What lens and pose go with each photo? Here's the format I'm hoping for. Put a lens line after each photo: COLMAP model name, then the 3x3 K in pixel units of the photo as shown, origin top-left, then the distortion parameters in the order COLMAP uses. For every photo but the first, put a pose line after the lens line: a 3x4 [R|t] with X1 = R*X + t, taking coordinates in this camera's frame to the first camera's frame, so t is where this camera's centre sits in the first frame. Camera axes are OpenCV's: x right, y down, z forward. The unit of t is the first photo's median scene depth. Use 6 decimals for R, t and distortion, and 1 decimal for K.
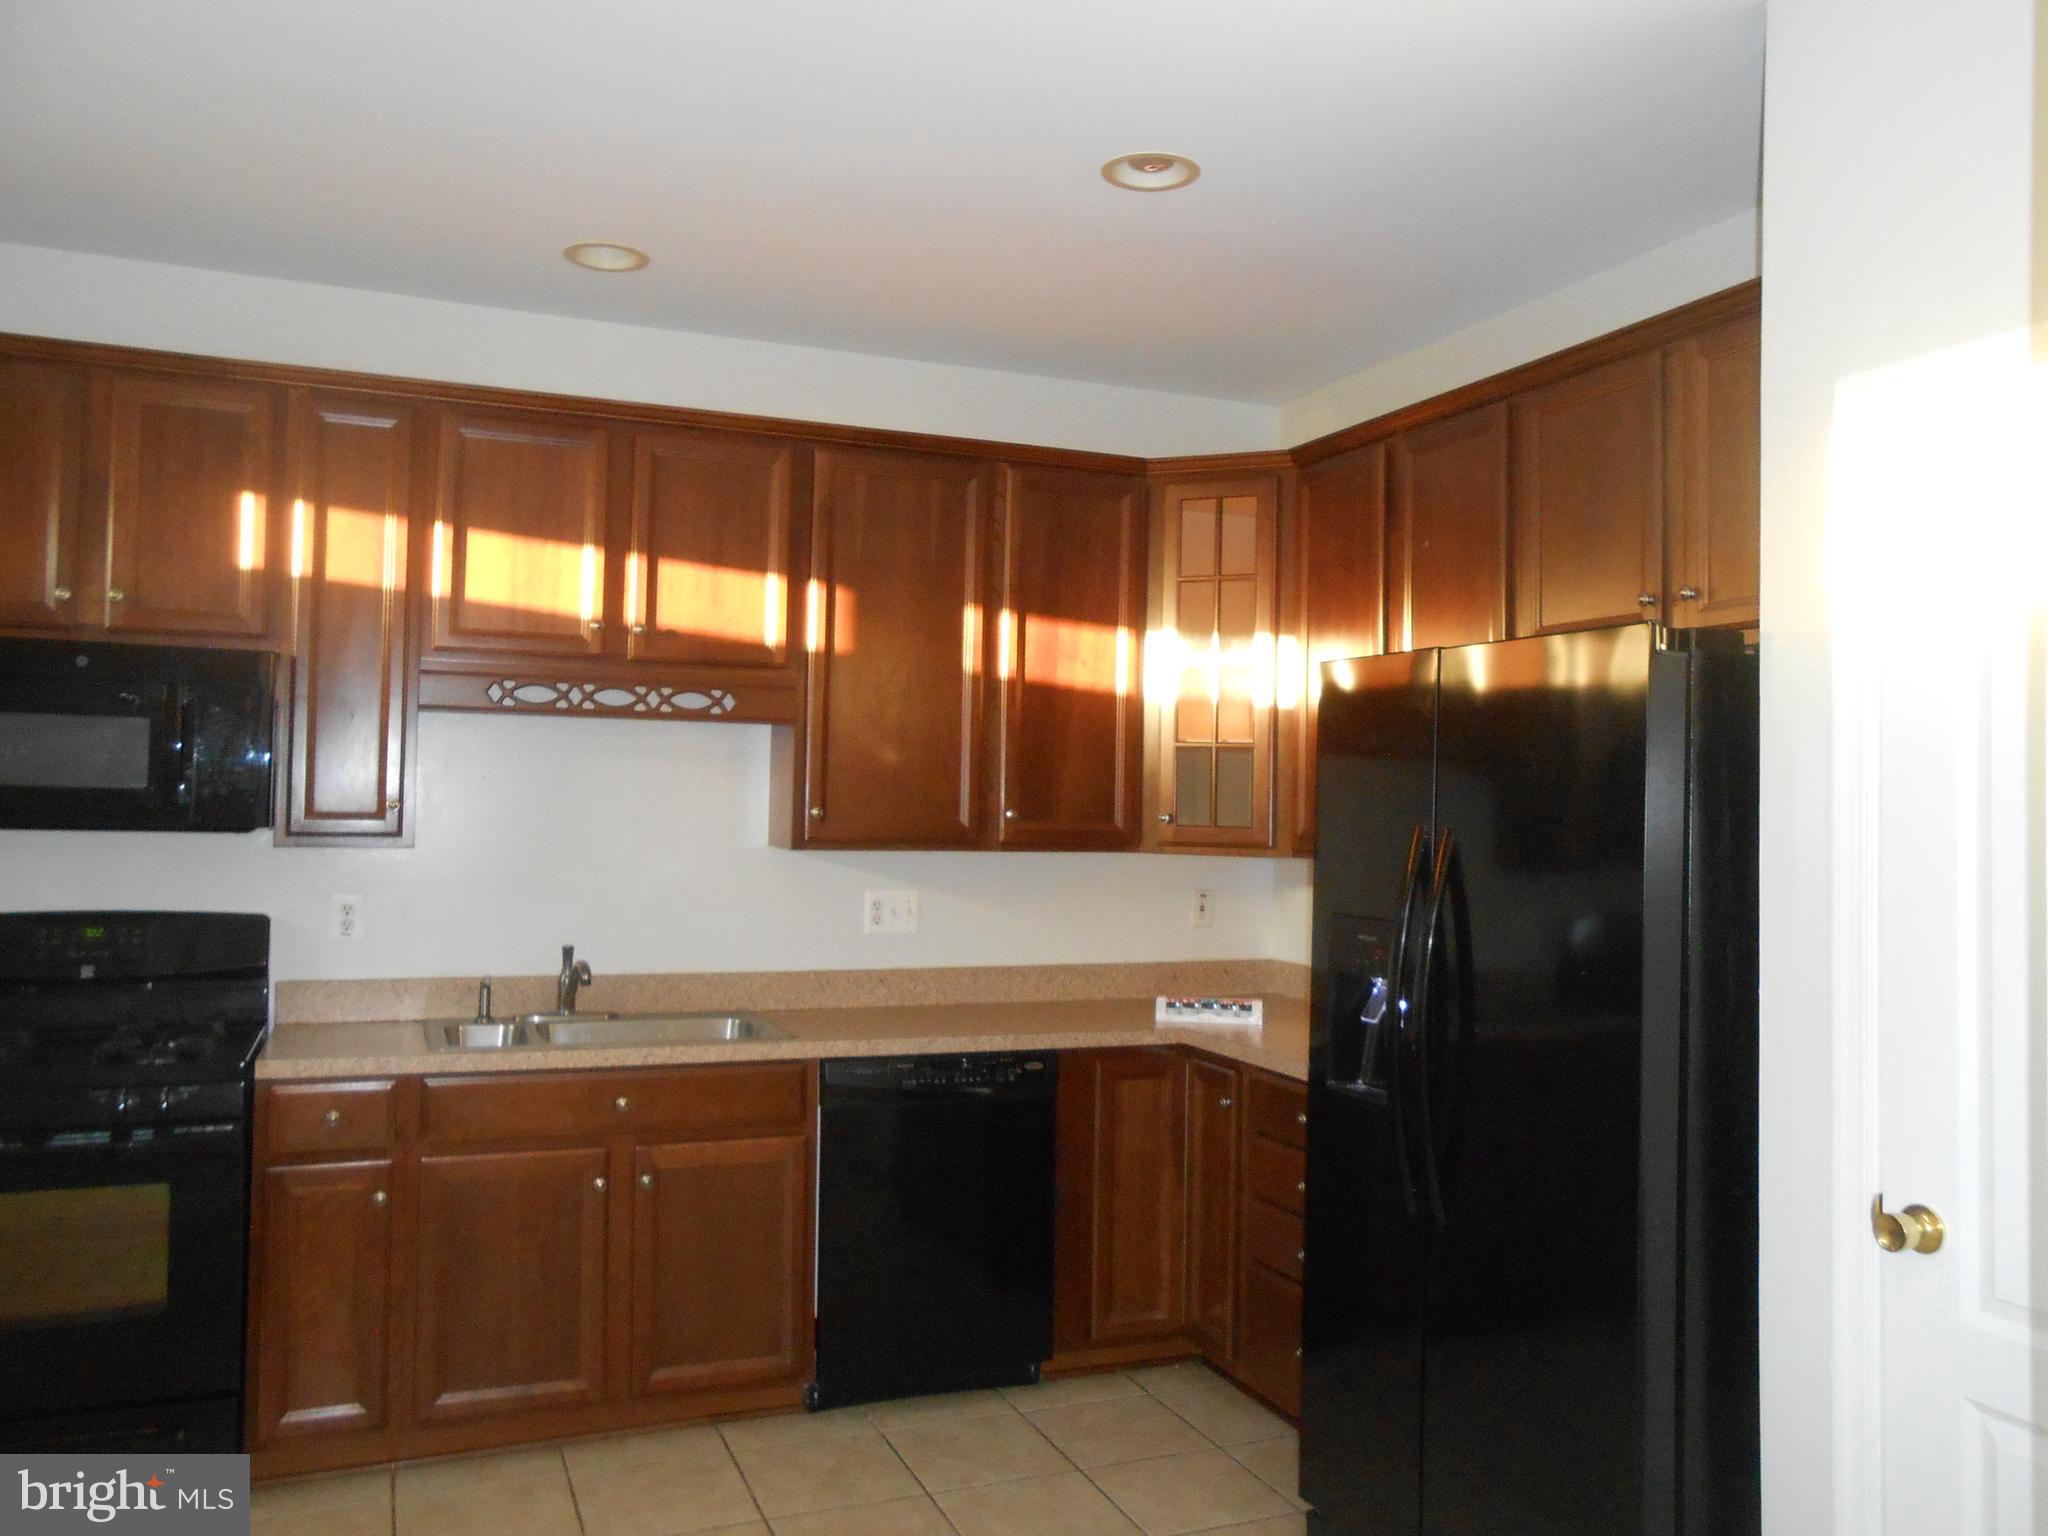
lens RADIAL K [[1604.4, 0, 1032.6], [0, 1604.4, 765.1], [0, 0, 1]] dist [-0.026430, 0.019679]
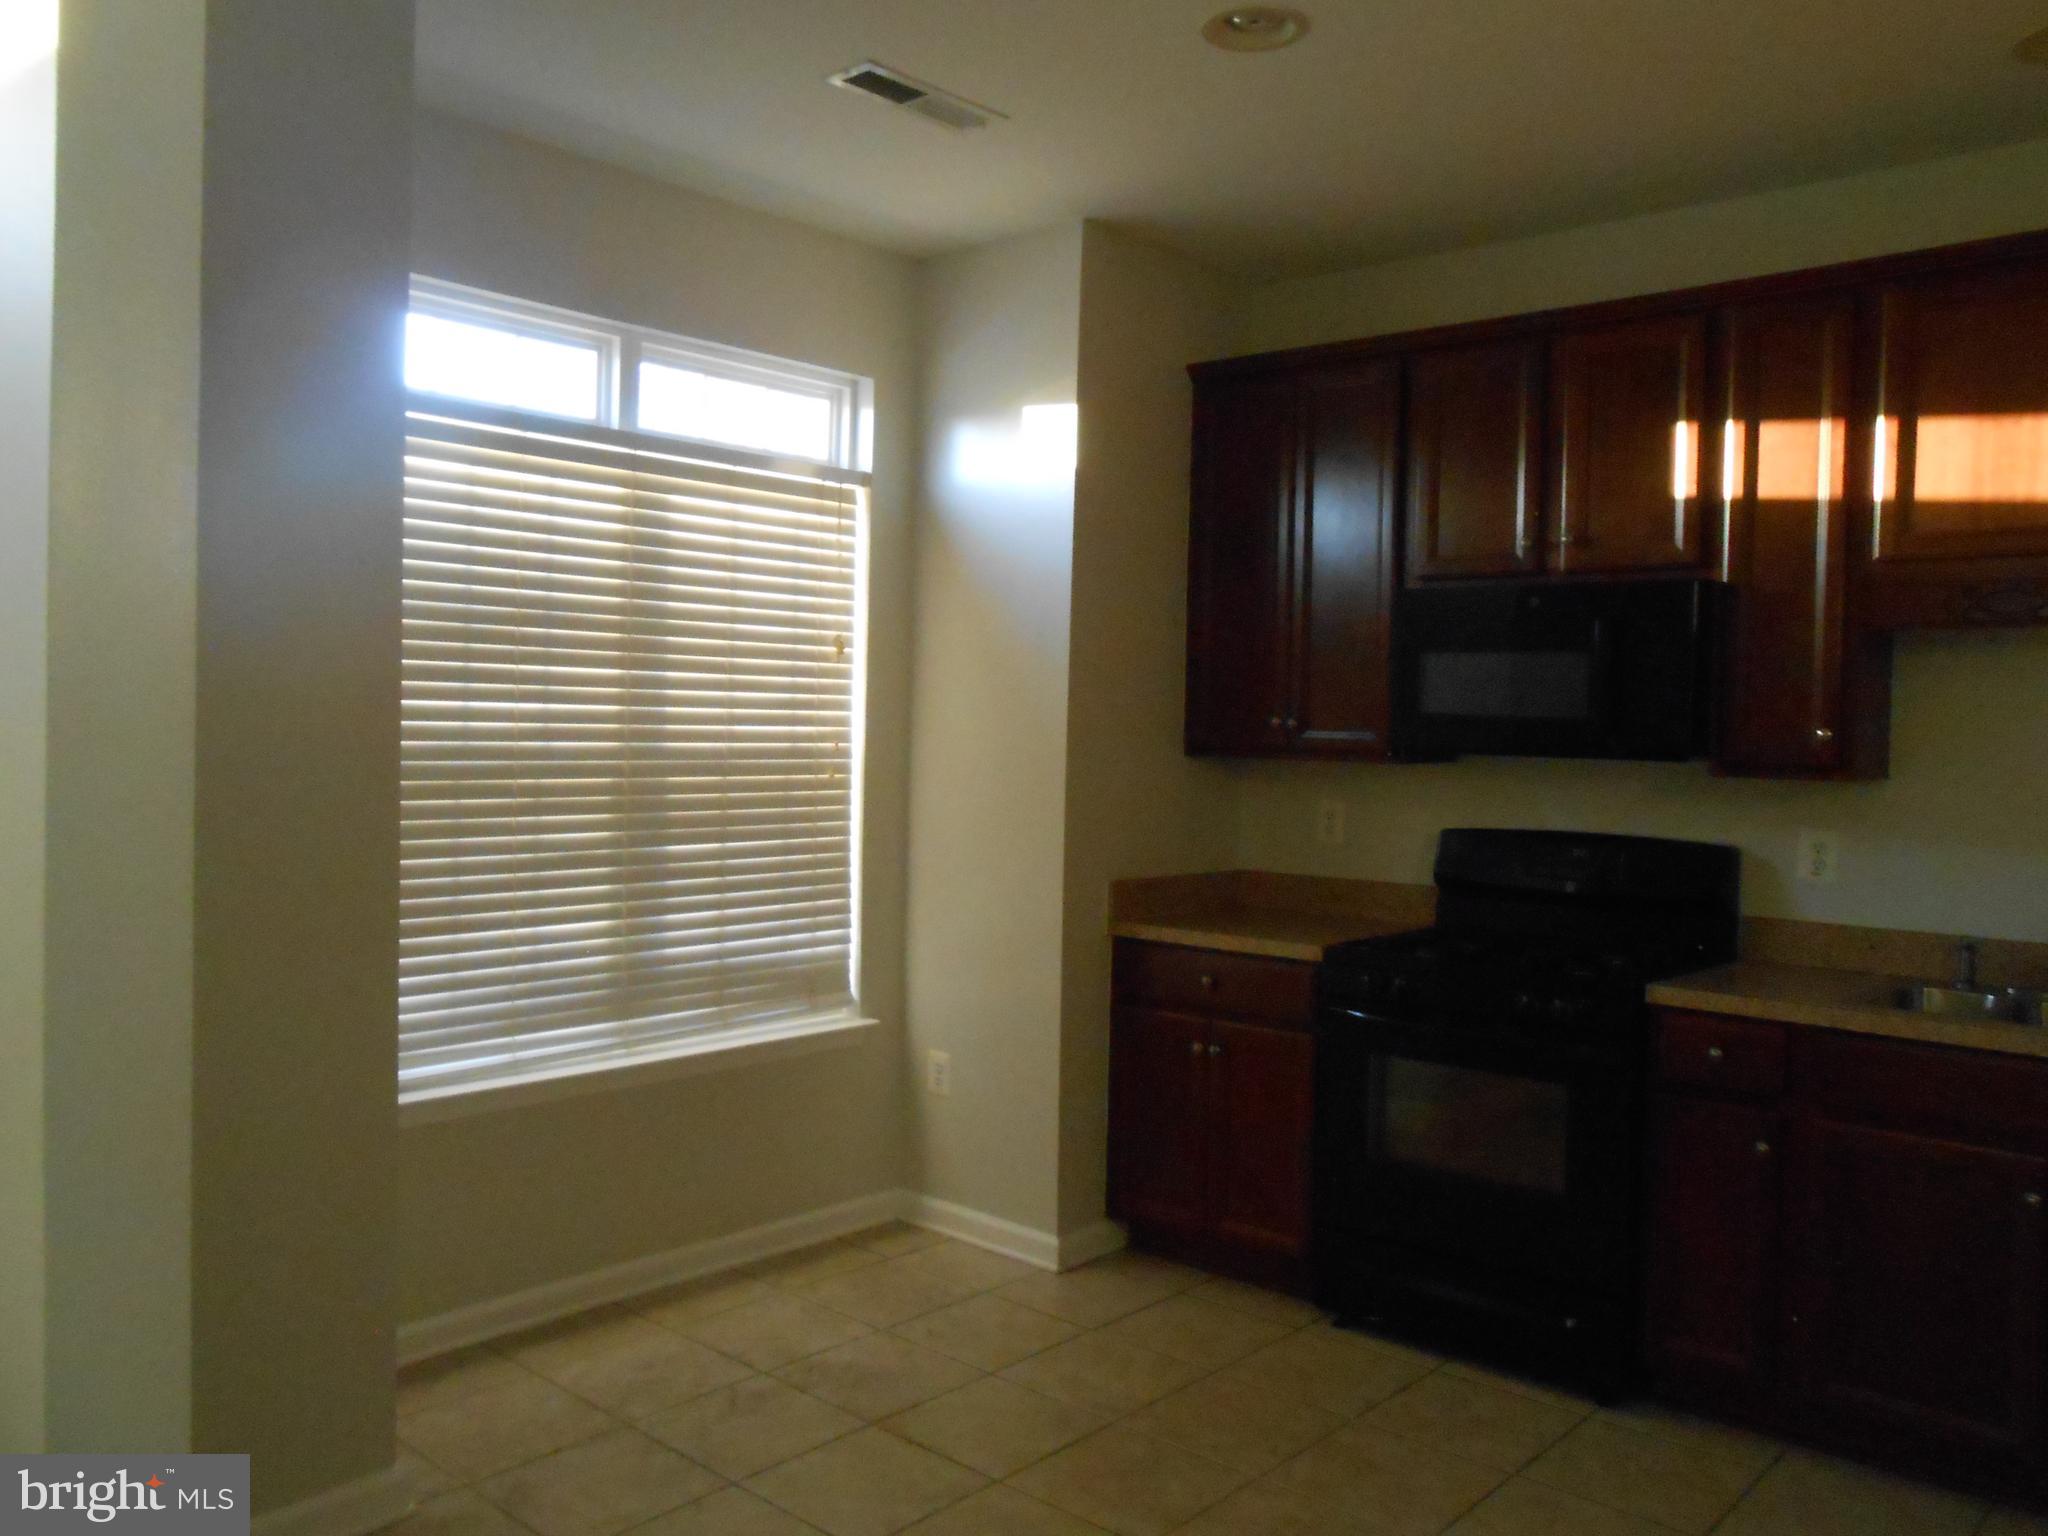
lens RADIAL K [[1604.4, 0, 1029.2], [0, 1604.4, 764.7], [0, 0, 1]] dist [-0.026430, 0.019679]
pose [[0.424264, 0.013678, -0.905435, 0.239681], [0.011044, 0.999733, 0.020277, 0.018754], [0.905471, -0.018603, 0.424000, 0.196215]]
